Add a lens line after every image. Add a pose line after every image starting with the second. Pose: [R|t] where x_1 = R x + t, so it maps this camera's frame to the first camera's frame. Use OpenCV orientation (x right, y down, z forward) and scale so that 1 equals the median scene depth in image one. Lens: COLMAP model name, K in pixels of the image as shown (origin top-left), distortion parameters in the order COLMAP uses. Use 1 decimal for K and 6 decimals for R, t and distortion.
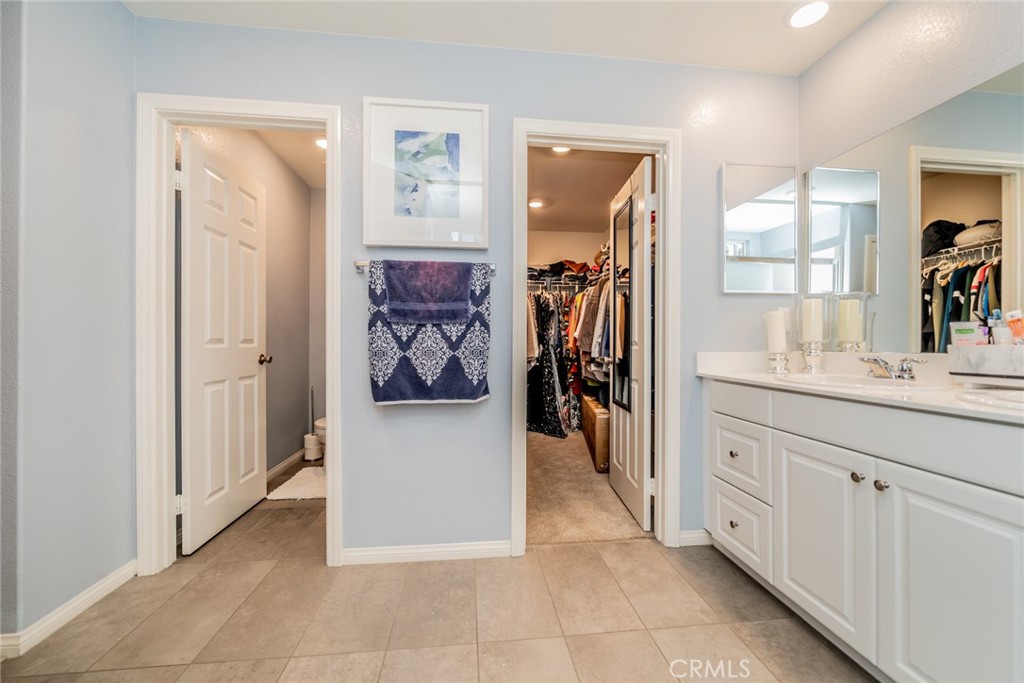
lens RADIAL K [[397.4, 0, 509.6], [0, 397.4, 342.4], [0, 0, 1]] dist [-0.003773, -0.000367]
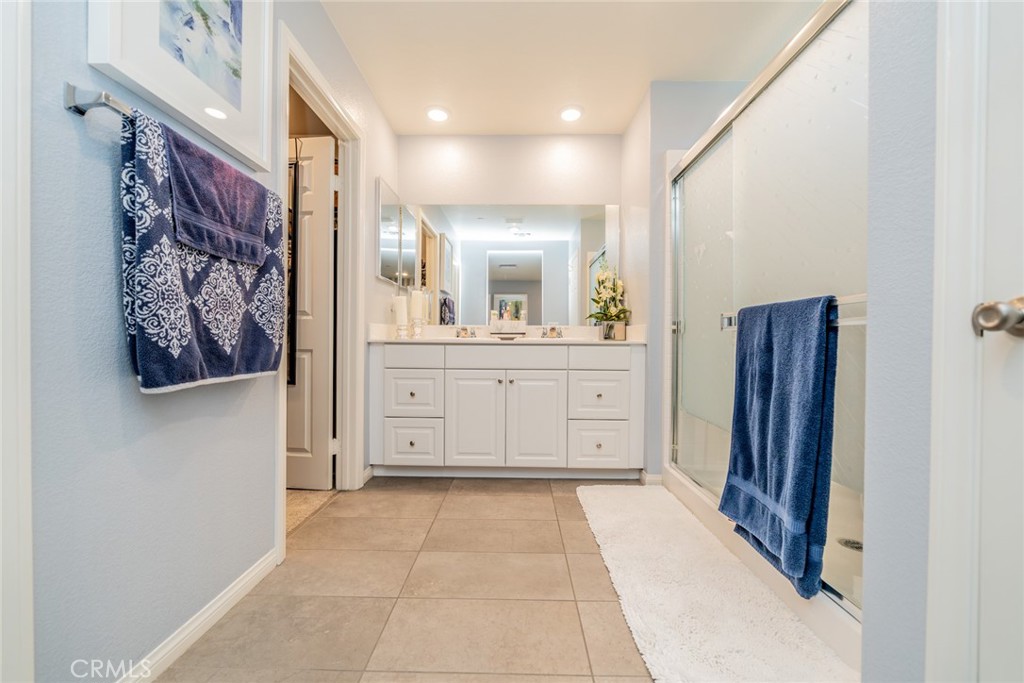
lens RADIAL K [[406.0, 0, 515.9], [0, 406.0, 346.1], [0, 0, 1]] dist [0.002871, 0.000269]
pose [[0.105110, -0.013903, 0.994363, -0.810306], [-0.003700, 0.999890, 0.014371, 0.084374], [-0.994454, -0.005190, 0.105047, 0.460782]]
